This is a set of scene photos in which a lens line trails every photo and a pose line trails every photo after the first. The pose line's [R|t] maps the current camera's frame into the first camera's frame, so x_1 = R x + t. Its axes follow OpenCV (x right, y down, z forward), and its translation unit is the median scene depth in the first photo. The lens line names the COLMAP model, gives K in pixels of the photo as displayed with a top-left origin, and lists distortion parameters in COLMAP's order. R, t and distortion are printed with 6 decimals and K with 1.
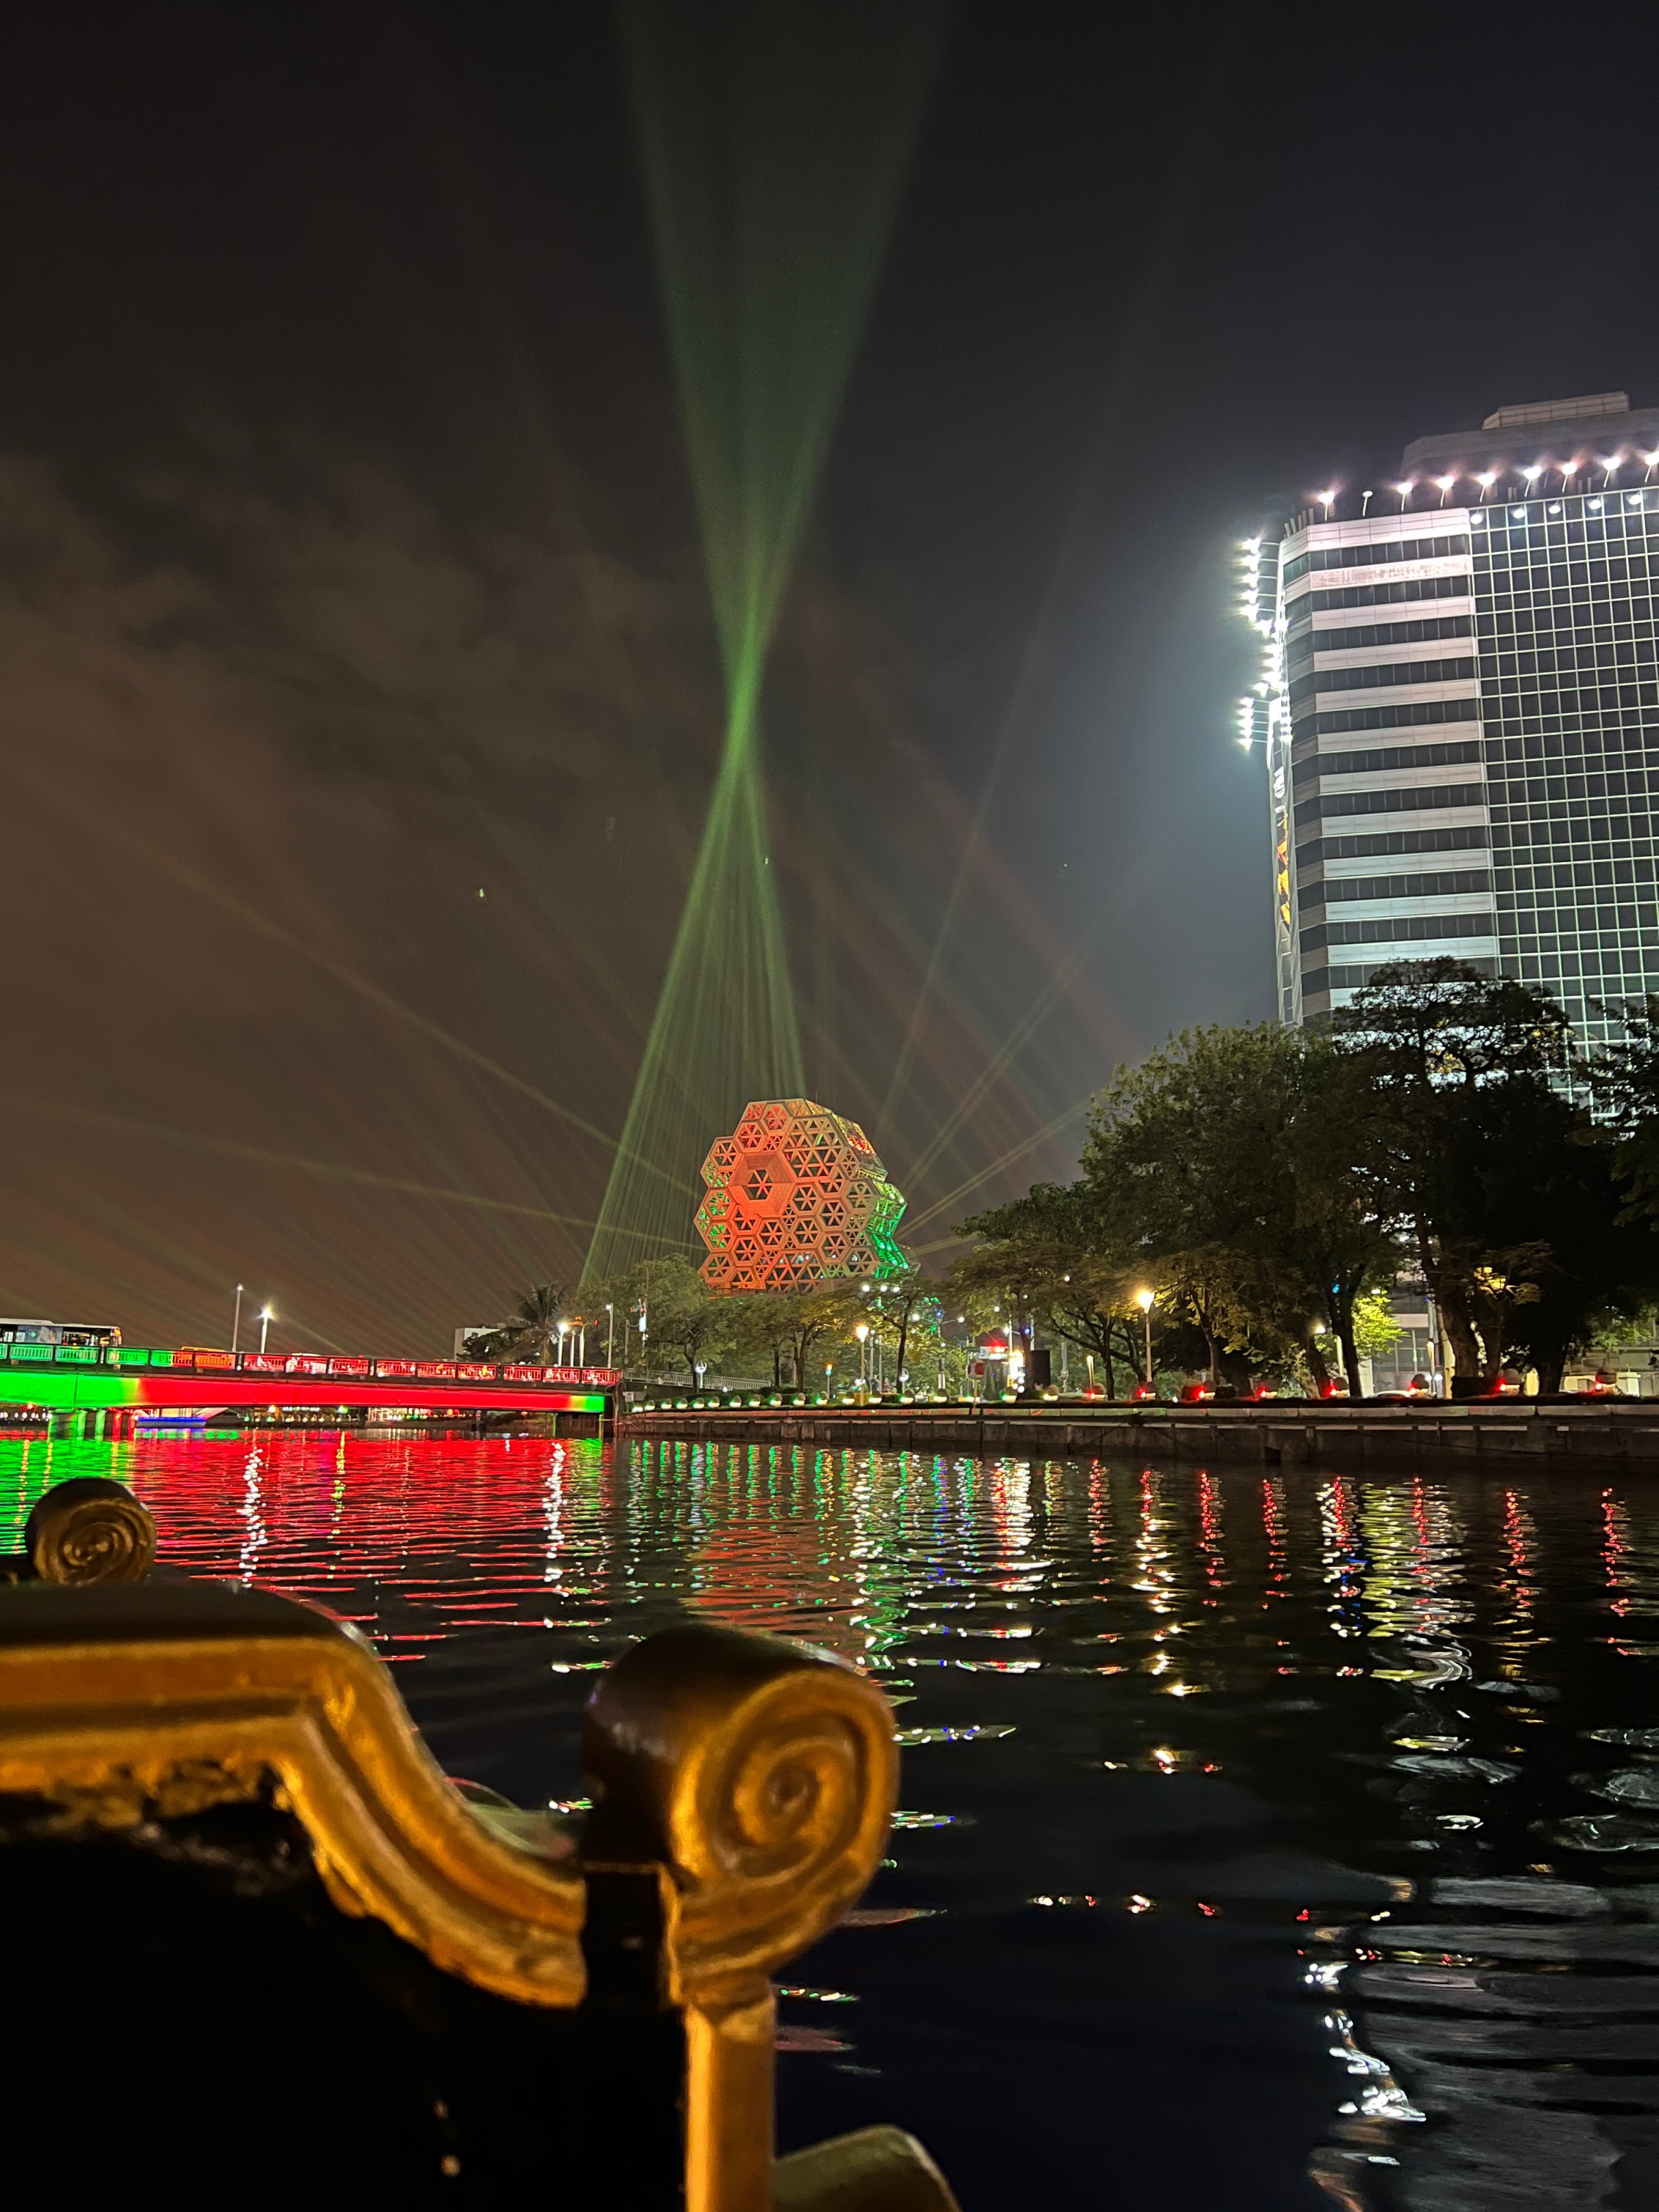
lens RADIAL K [[1593.5, 0, 834.1], [0, 1593.5, 1112.9], [0, 0, 1]] dist [0.053779, -0.062904]
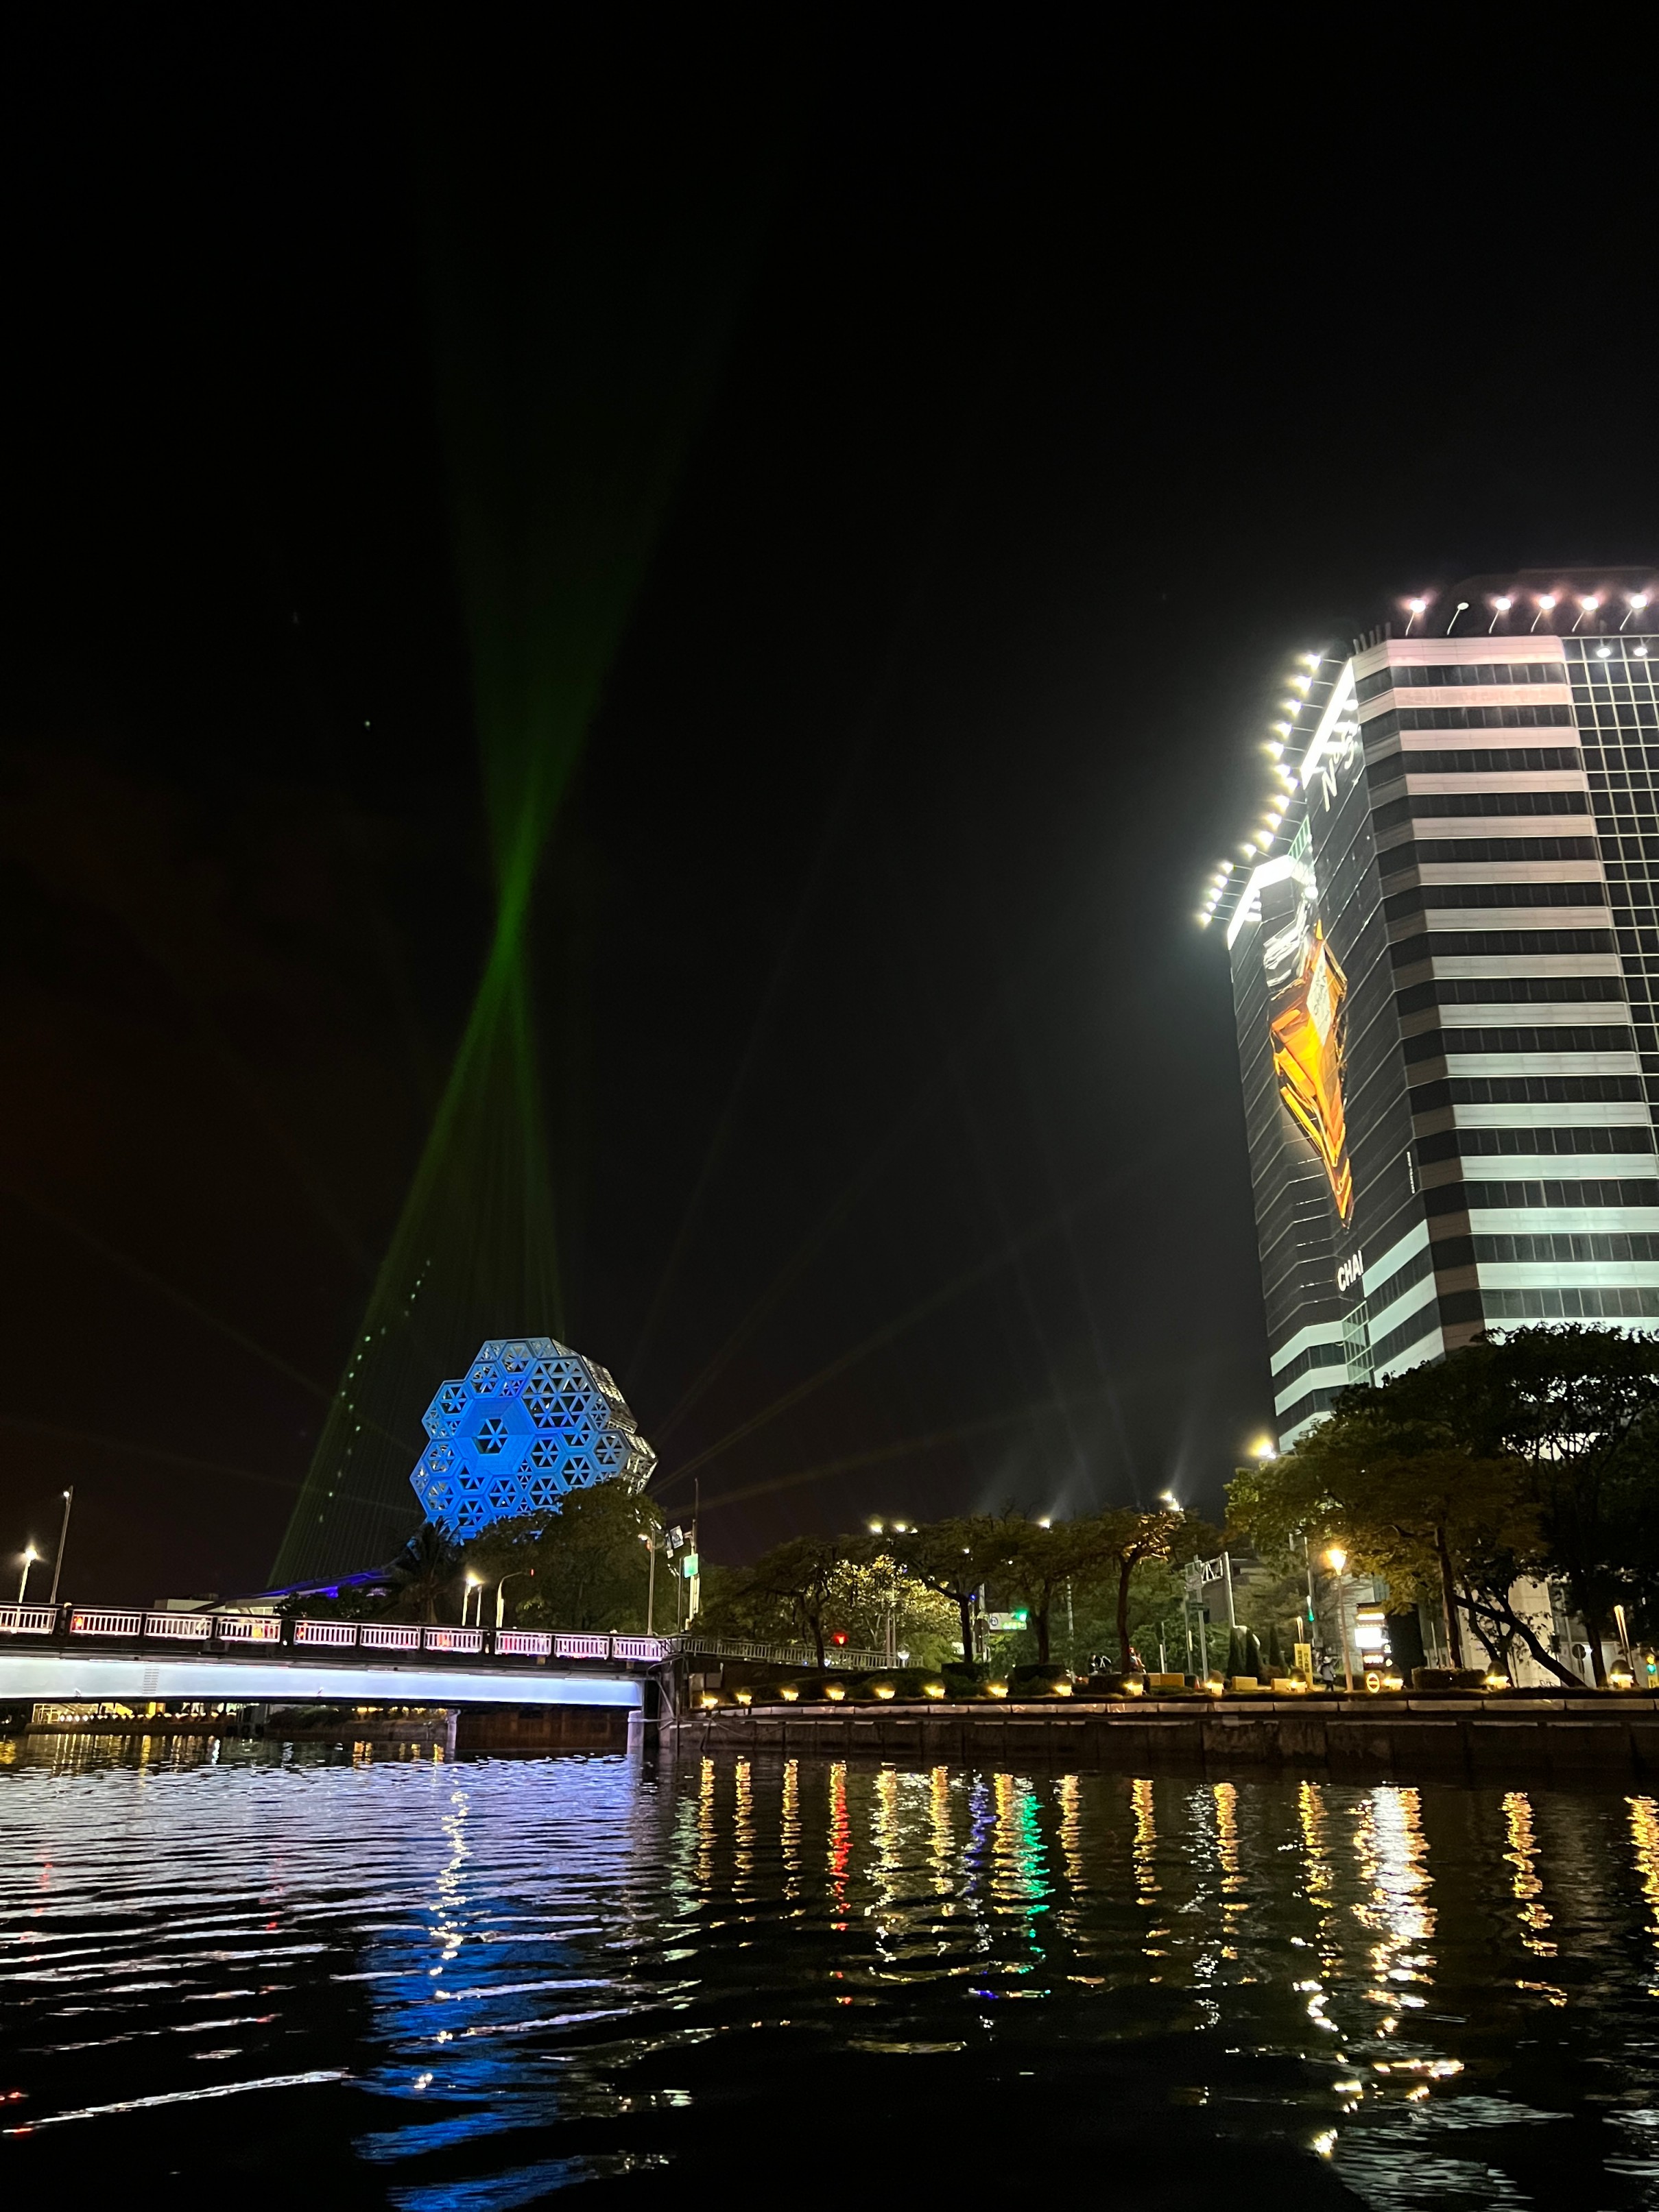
lens RADIAL K [[1593.5, 0, 817.0], [0, 1593.5, 1097.7], [0, 0, 1]] dist [0.053779, -0.062904]
pose [[0.980645, 0.061129, 0.186005, -0.164306], [-0.027540, 0.983633, -0.178067, 0.047600], [-0.193846, 0.169498, 0.966279, 0.262073]]
